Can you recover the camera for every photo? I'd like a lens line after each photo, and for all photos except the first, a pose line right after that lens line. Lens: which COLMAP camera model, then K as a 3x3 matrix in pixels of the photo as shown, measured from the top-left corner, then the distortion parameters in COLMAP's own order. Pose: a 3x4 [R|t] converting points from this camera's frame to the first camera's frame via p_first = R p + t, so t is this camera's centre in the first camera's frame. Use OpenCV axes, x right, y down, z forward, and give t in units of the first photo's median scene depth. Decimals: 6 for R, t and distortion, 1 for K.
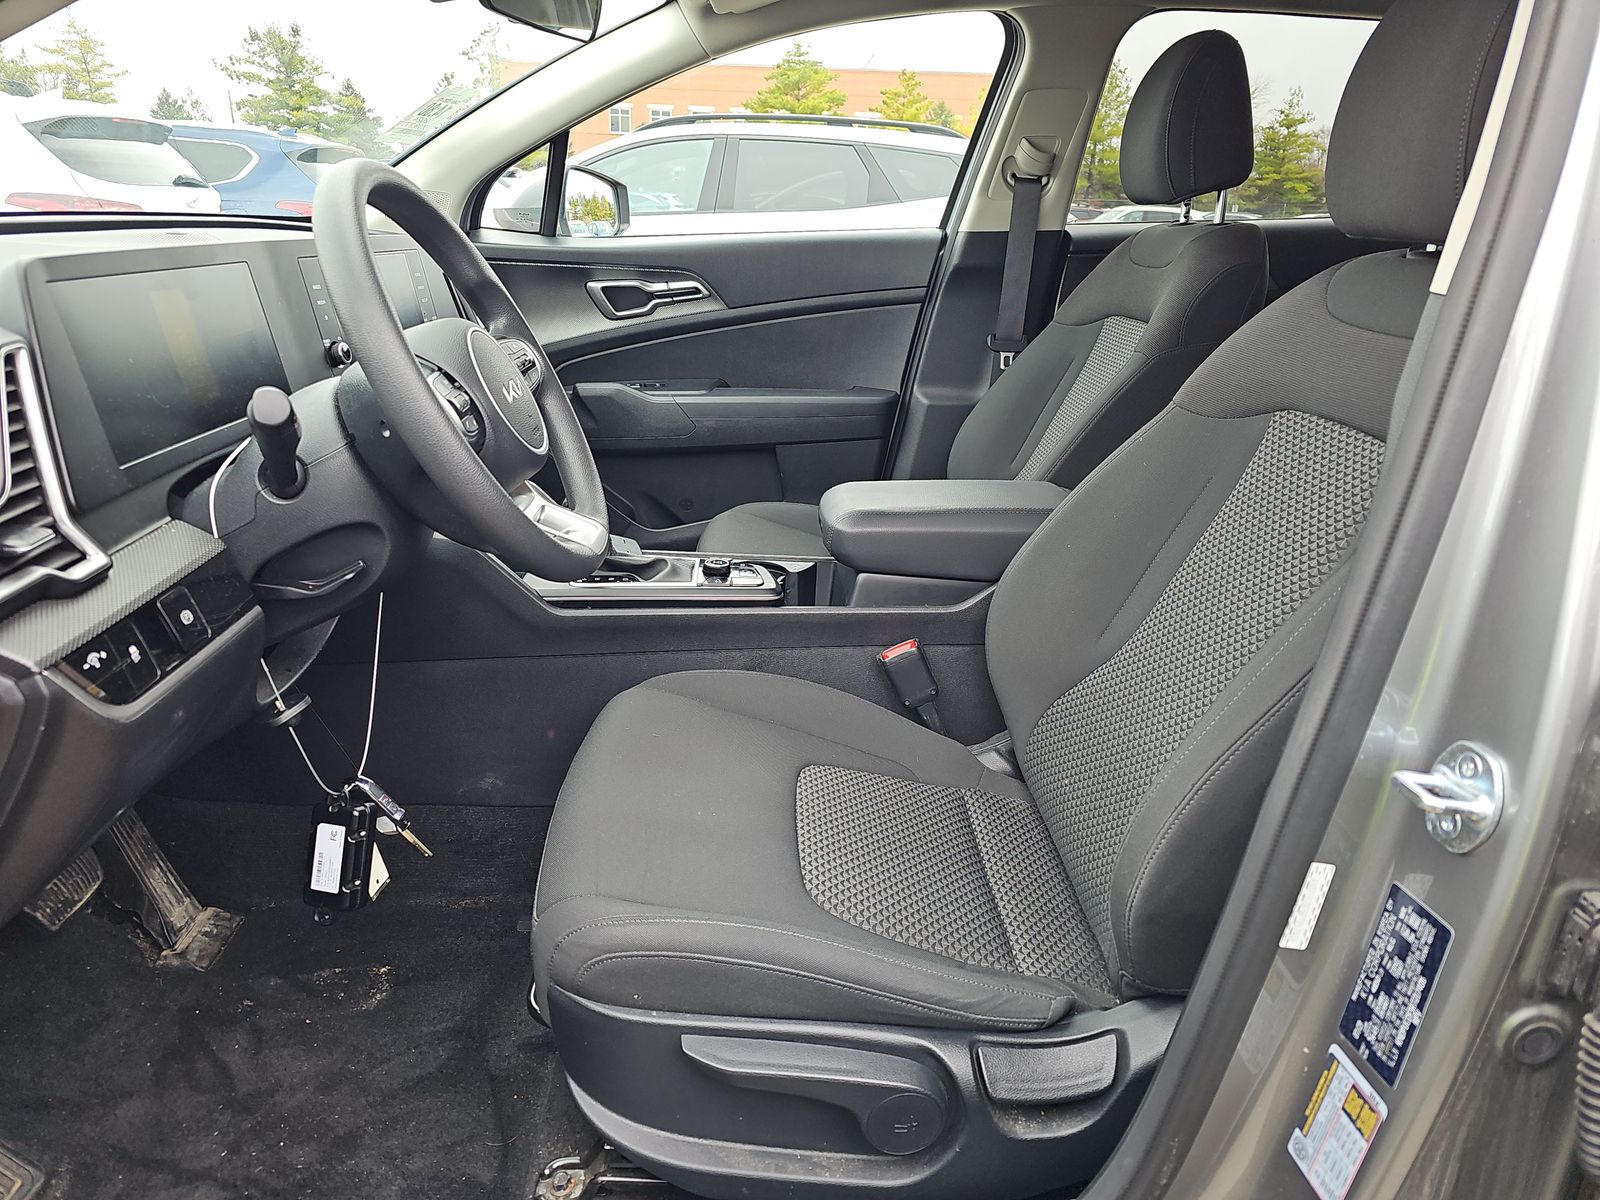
lens RADIAL K [[1086.9, 0, 781.4], [0, 1086.9, 589.7], [0, 0, 1]] dist [0.060695, -0.067797]
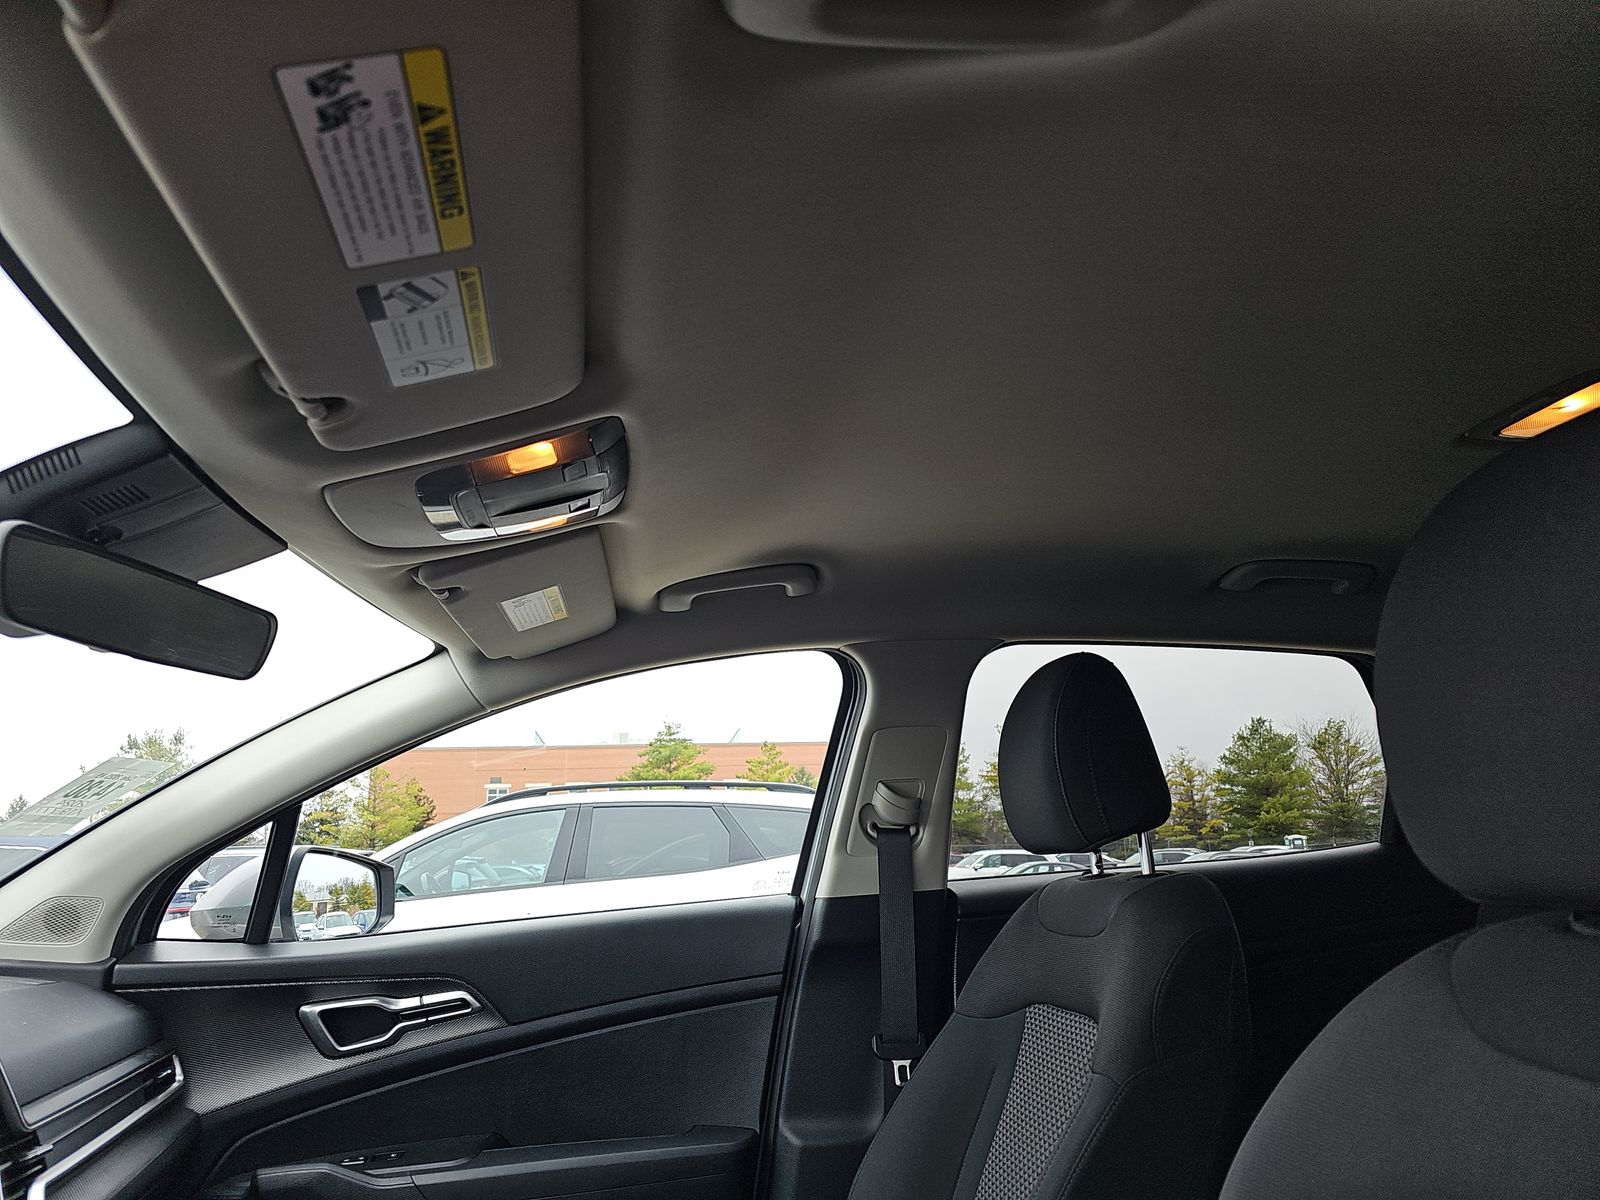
lens RADIAL K [[1086.9, 0, 781.4], [0, 1086.9, 589.7], [0, 0, 1]] dist [0.060695, -0.067797]
pose [[0.992386, -0.030696, 0.119280, 0.050878], [0.091364, 0.832931, -0.545782, -0.086909], [-0.082599, 0.552525, 0.829394, 0.233095]]
